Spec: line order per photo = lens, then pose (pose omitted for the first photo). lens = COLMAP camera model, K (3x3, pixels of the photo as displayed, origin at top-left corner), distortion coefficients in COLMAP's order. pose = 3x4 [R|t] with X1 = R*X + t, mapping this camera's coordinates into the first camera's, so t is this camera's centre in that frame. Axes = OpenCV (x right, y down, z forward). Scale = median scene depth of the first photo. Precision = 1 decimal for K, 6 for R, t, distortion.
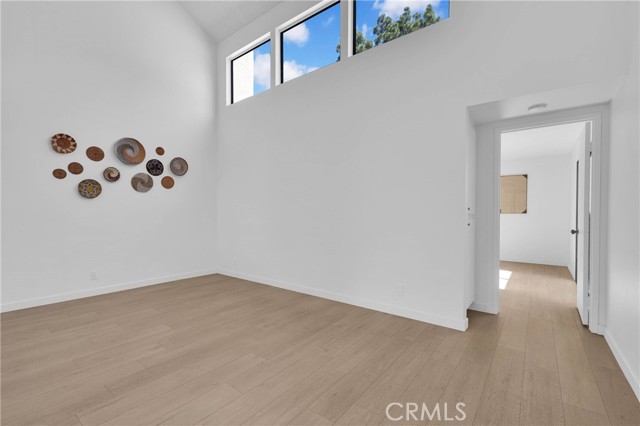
lens RADIAL K [[278.8, 0, 316.4], [0, 278.8, 215.0], [0, 0, 1]] dist [-0.000506, -0.000053]
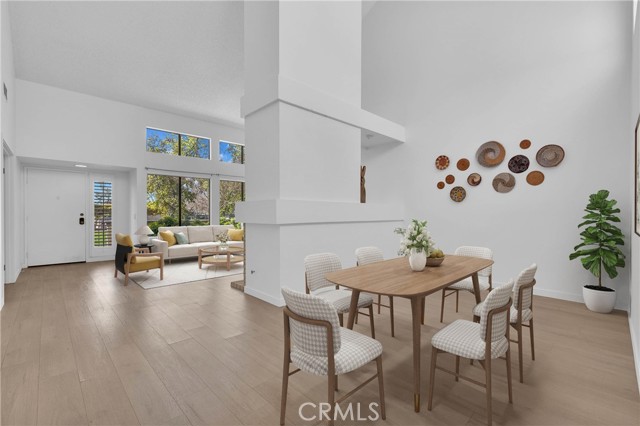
lens RADIAL K [[278.8, 0, 316.4], [0, 278.8, 215.0], [0, 0, 1]] dist [-0.000506, -0.000053]
pose [[-0.151918, 0.002676, -0.988389, 0.448922], [-0.009442, 0.999947, 0.004159, -0.001473], [0.988348, 0.009964, -0.151885, 0.516952]]
